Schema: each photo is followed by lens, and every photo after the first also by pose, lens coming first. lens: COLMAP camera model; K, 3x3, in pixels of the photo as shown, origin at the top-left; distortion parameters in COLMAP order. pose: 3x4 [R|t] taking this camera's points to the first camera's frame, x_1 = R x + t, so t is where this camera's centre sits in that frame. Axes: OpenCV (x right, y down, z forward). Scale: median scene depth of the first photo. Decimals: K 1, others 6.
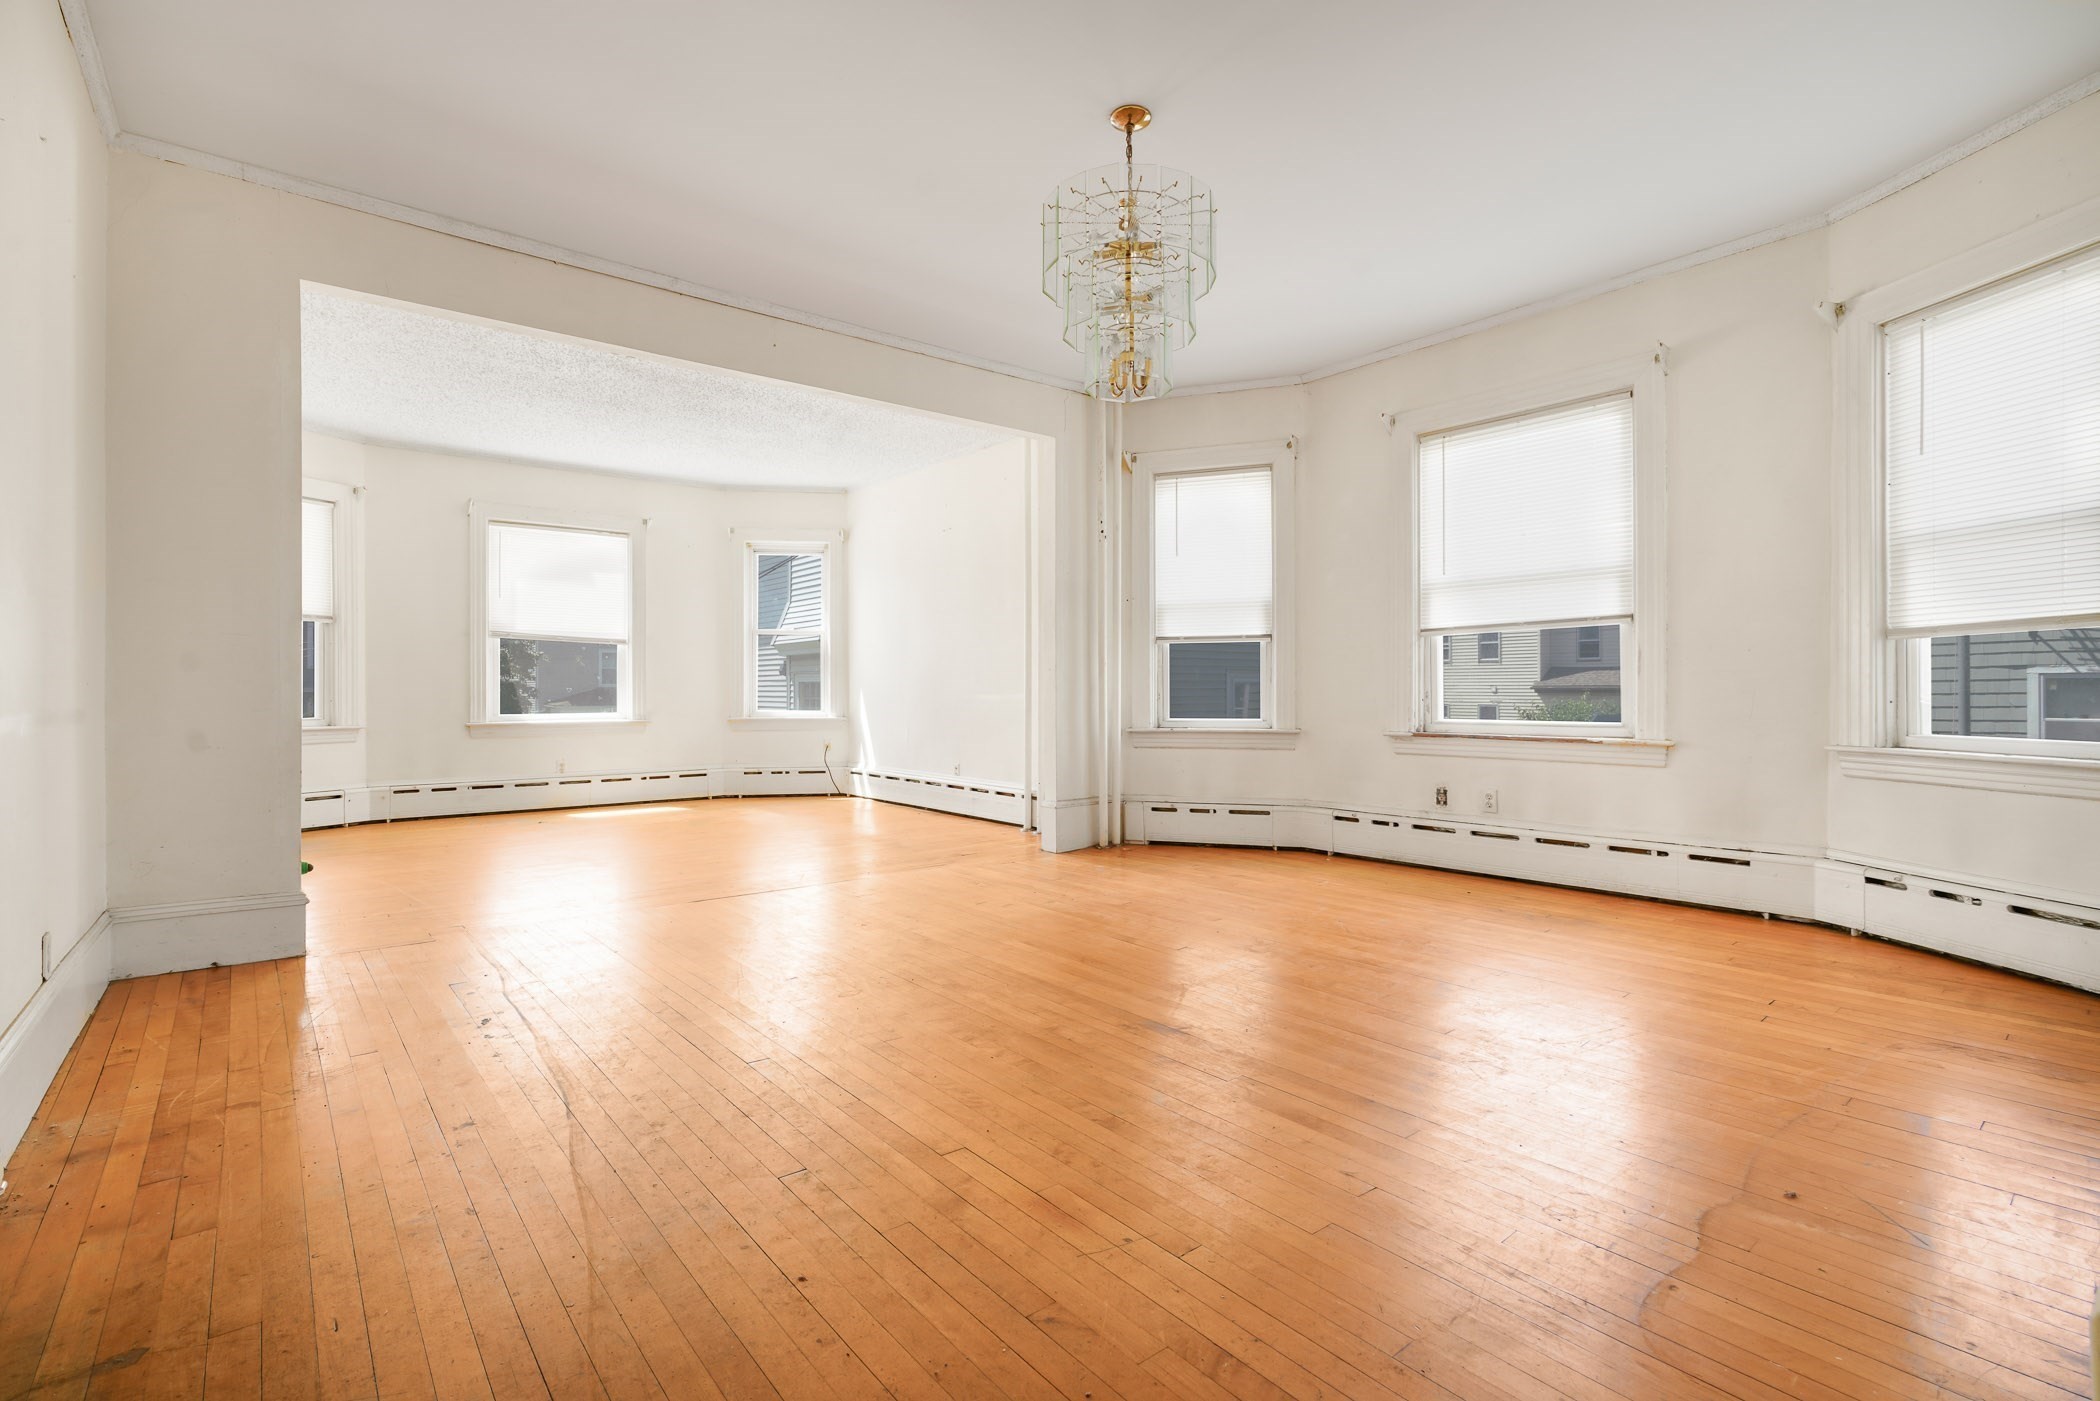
lens RADIAL K [[962.2, 0, 1054.1], [0, 962.2, 689.8], [0, 0, 1]] dist [-0.004755, 0.001289]
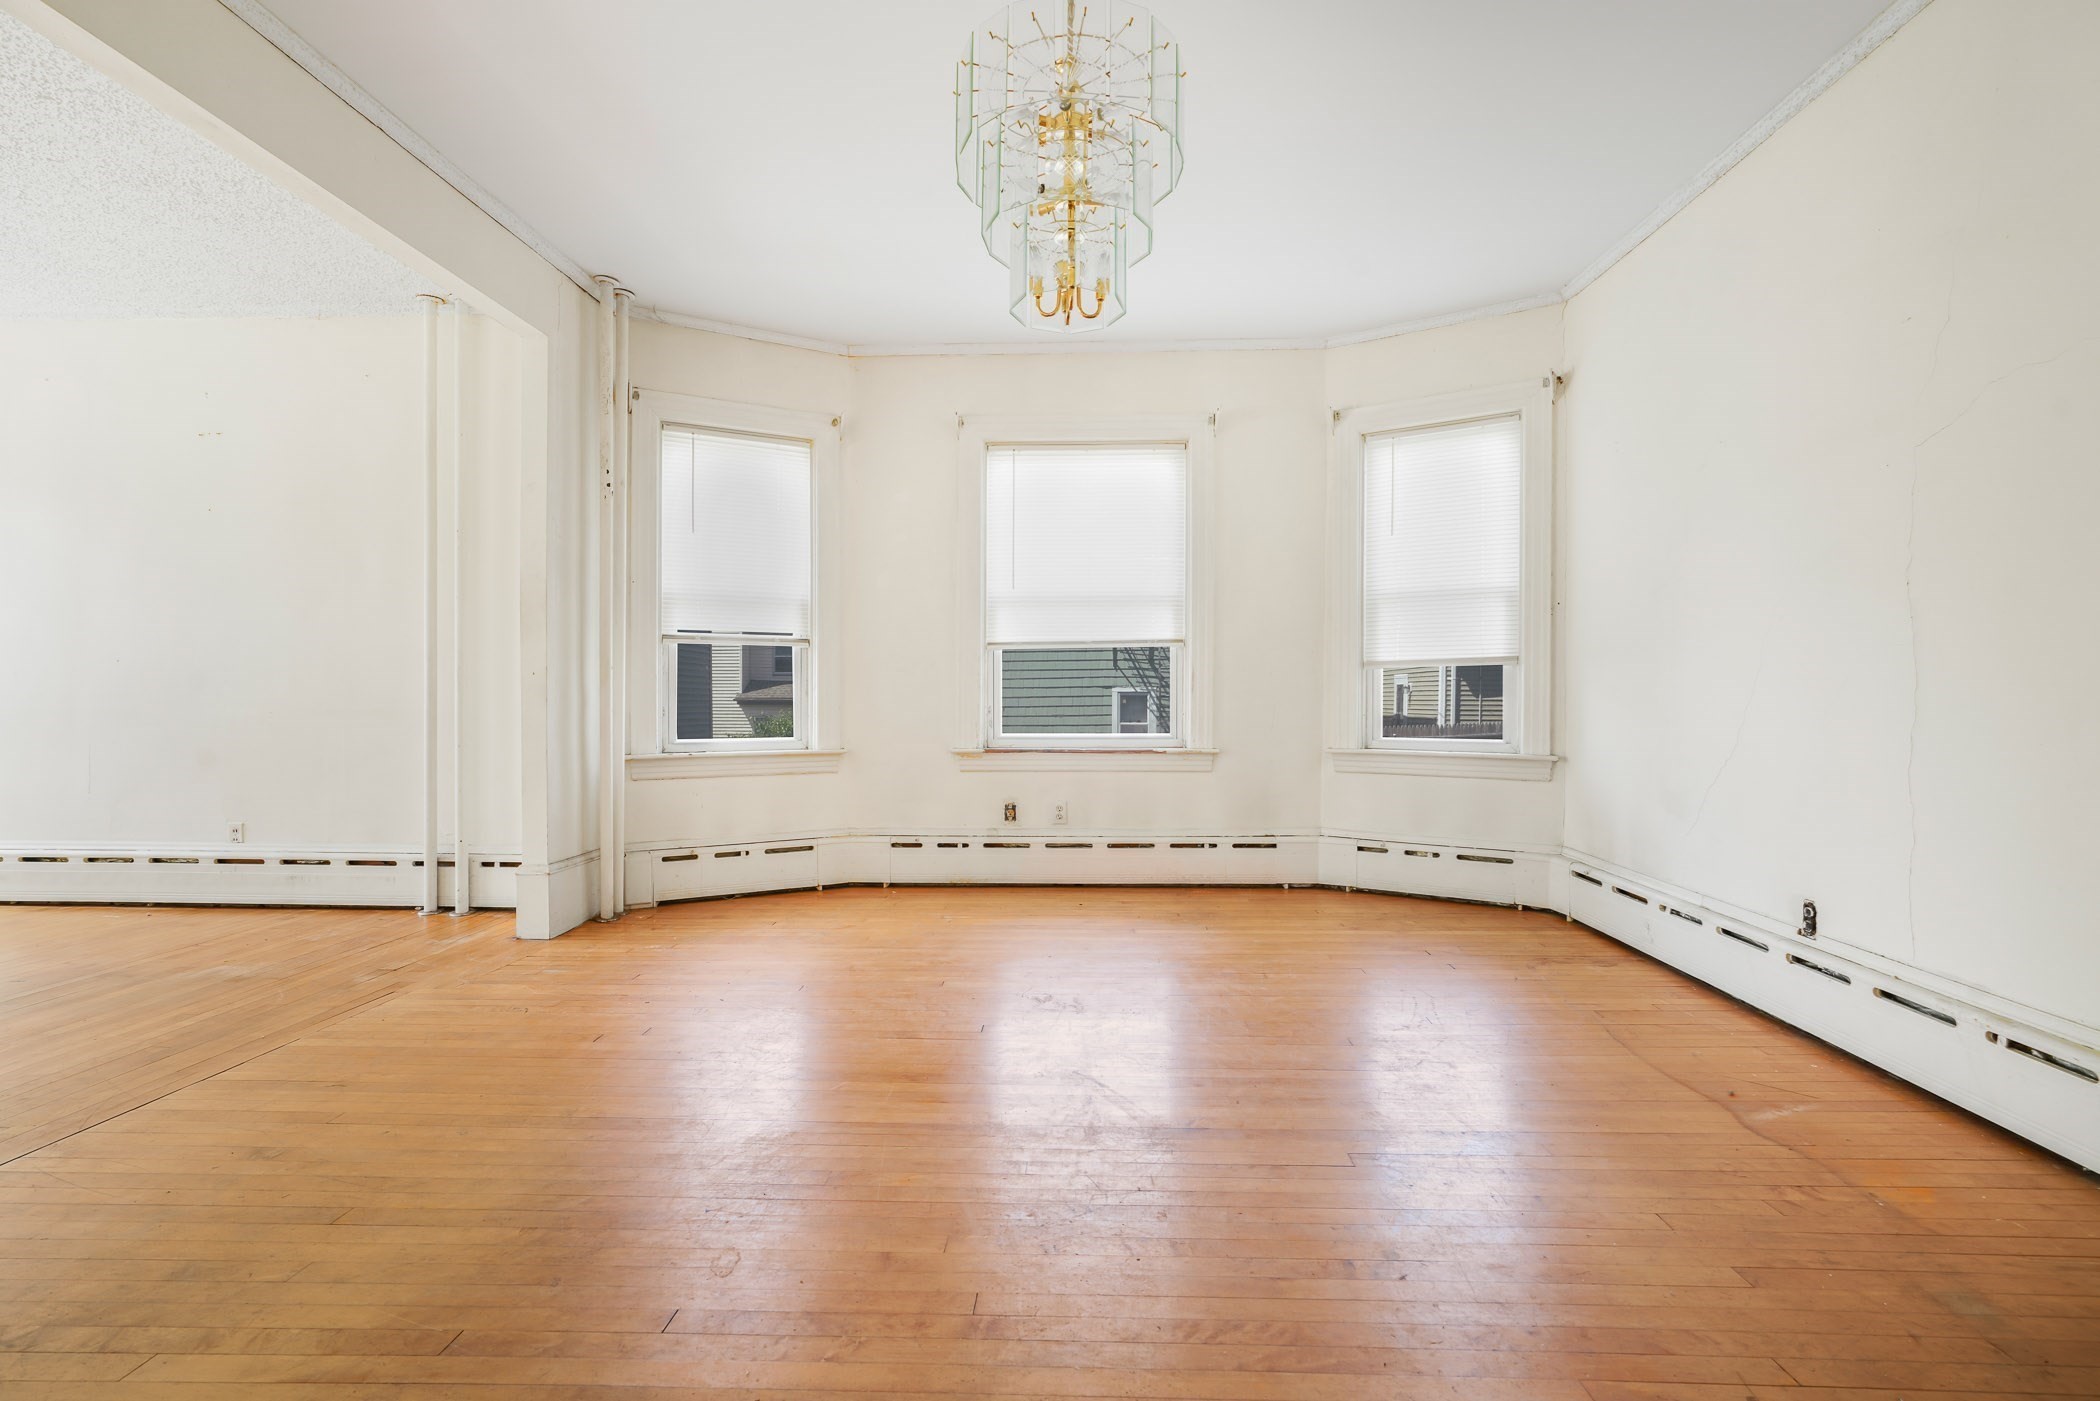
lens RADIAL K [[962.2, 0, 1051.3], [0, 962.2, 708.2], [0, 0, 1]] dist [-0.004755, 0.001289]
pose [[0.661919, -0.001611, 0.749574, -0.304295], [-0.004178, 0.999974, 0.005839, -0.002216], [-0.749564, -0.006996, 0.661895, 0.301889]]
